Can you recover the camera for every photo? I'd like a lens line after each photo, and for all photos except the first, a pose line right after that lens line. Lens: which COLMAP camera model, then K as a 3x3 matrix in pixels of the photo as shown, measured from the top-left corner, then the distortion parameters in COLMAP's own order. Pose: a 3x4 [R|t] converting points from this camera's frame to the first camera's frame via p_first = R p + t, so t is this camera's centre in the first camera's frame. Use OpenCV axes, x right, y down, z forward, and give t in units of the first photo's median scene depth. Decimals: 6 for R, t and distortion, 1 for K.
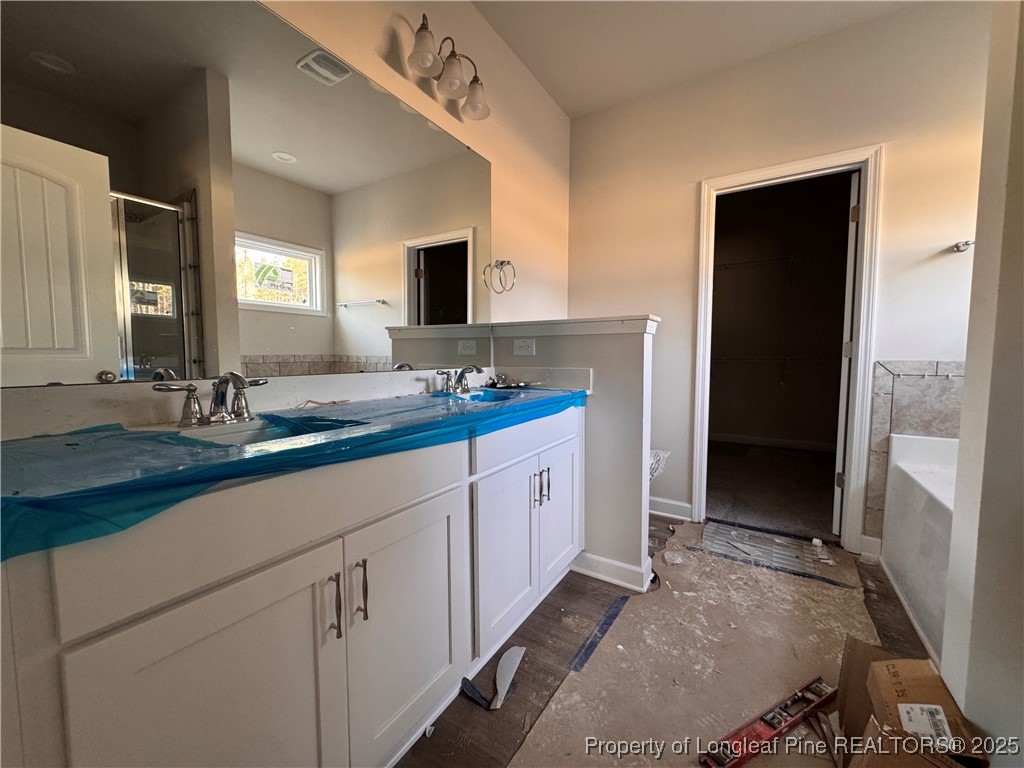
lens RADIAL K [[407.0, 0, 511.2], [0, 407.0, 382.5], [0, 0, 1]] dist [-0.000096, 0.000061]
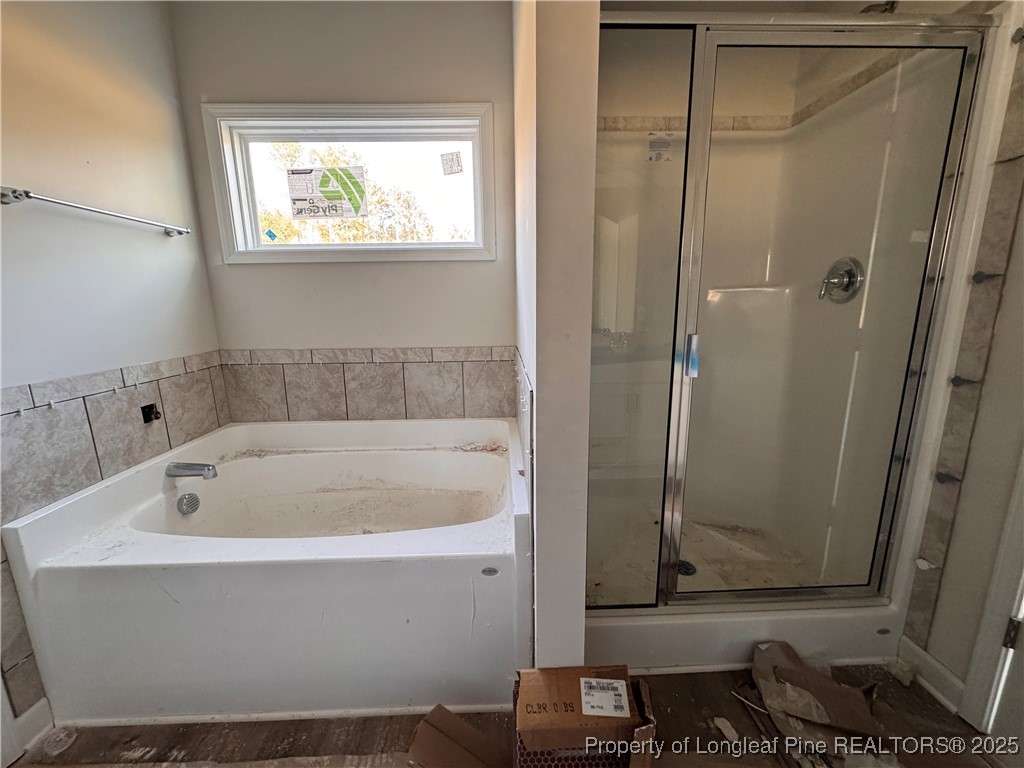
lens RADIAL K [[407.0, 0, 512.5], [0, 407.0, 384.5], [0, 0, 1]] dist [-0.000096, 0.000061]
pose [[-0.555932, -0.159481, 0.815785, 0.148246], [0.071053, 0.968713, 0.237797, -0.144349], [-0.828185, 0.190163, -0.527207, 0.715844]]
